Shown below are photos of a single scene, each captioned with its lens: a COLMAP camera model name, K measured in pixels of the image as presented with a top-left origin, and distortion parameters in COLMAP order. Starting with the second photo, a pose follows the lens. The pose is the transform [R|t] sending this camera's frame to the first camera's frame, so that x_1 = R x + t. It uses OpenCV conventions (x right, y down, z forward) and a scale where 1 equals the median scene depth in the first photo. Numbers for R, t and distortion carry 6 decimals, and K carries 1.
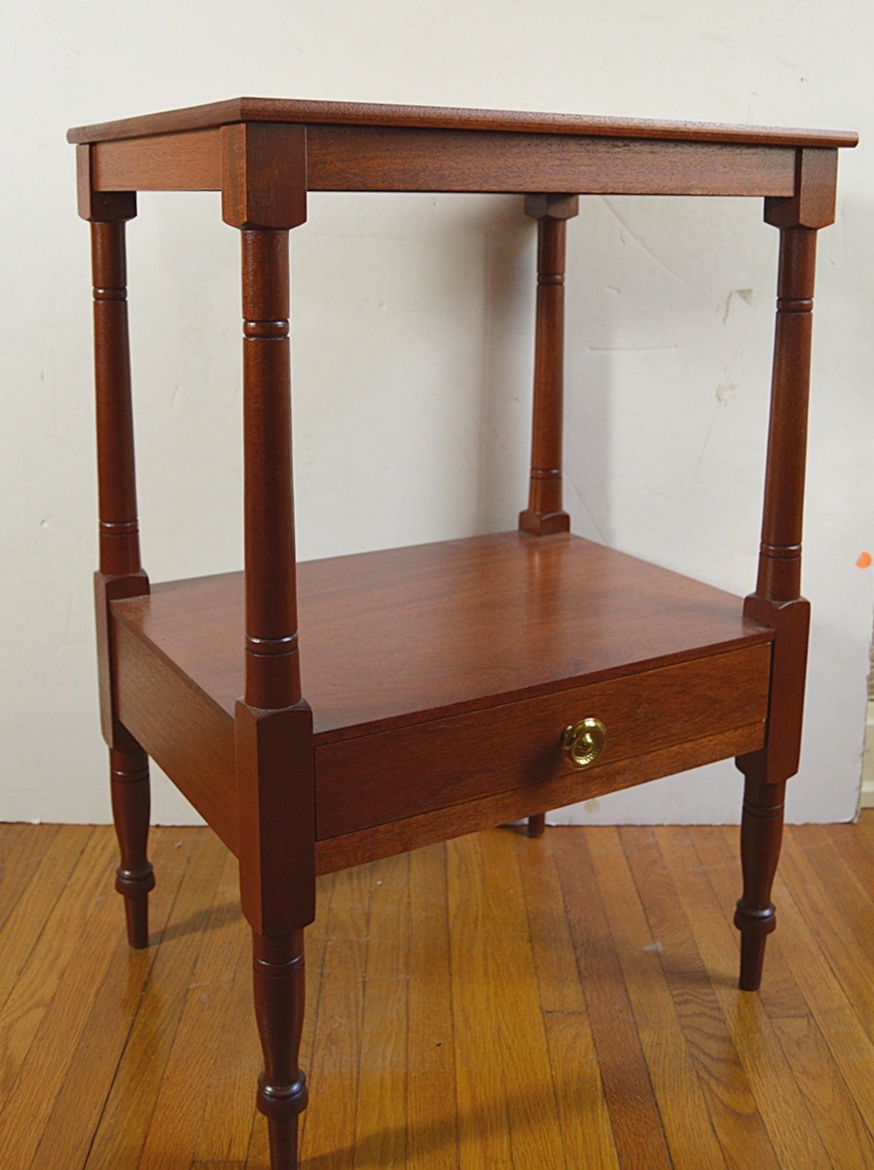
lens RADIAL K [[1275.1, 0, 442.8], [0, 1275.1, 445.9], [0, 0, 1]] dist [-0.092925, 0.033433]
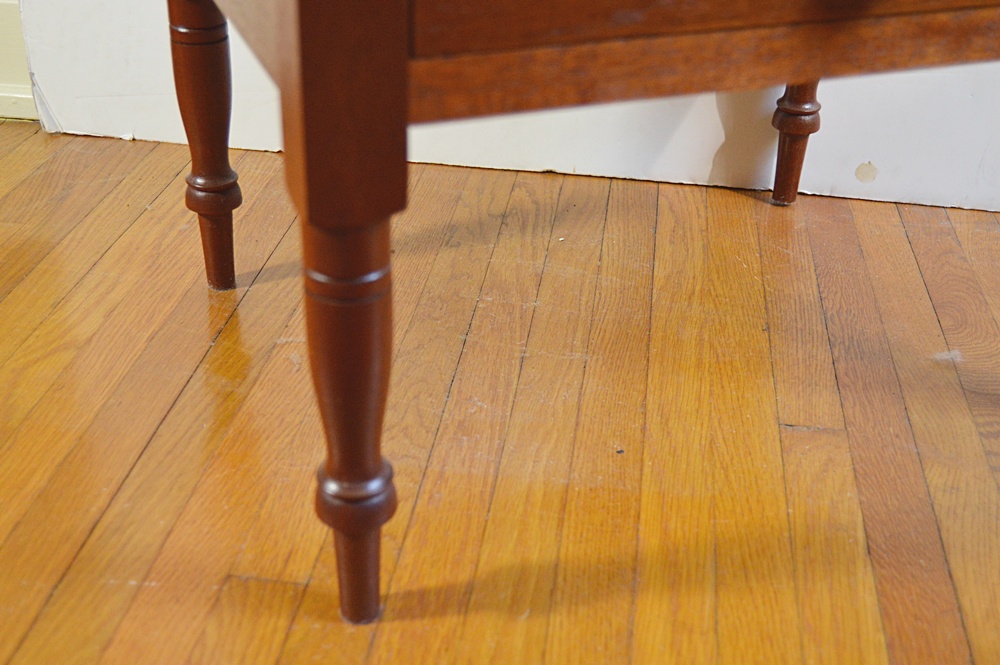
lens RADIAL K [[1184.0, 0, 500.0], [0, 1184.0, 332.5], [0, 0, 1]] dist [-0.039534, -0.033801]
pose [[0.987380, 0.095689, -0.126190, 0.007263], [-0.048486, 0.941208, 0.334331, 0.208816], [0.150762, -0.323993, 0.933969, 0.416069]]
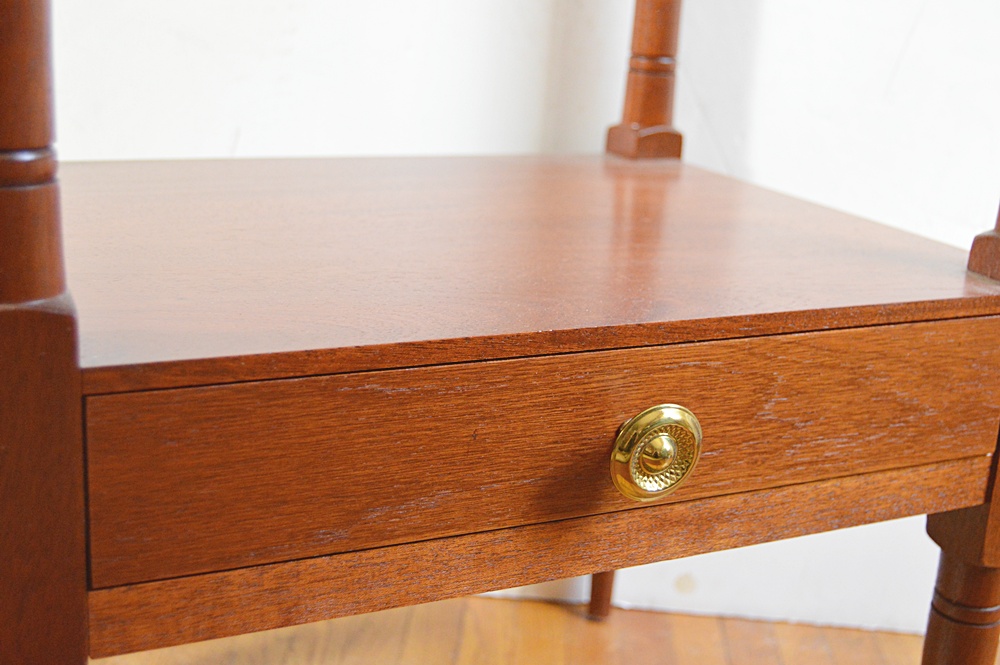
lens RADIAL K [[1304.8, 0, 500.0], [0, 1304.8, 332.5], [0, 0, 1]] dist [-0.042849, -0.034828]
pose [[0.995463, 0.074259, -0.059498, 0.067925], [-0.068780, 0.993620, 0.089380, 0.127807], [0.065755, -0.084882, 0.994219, 0.419371]]
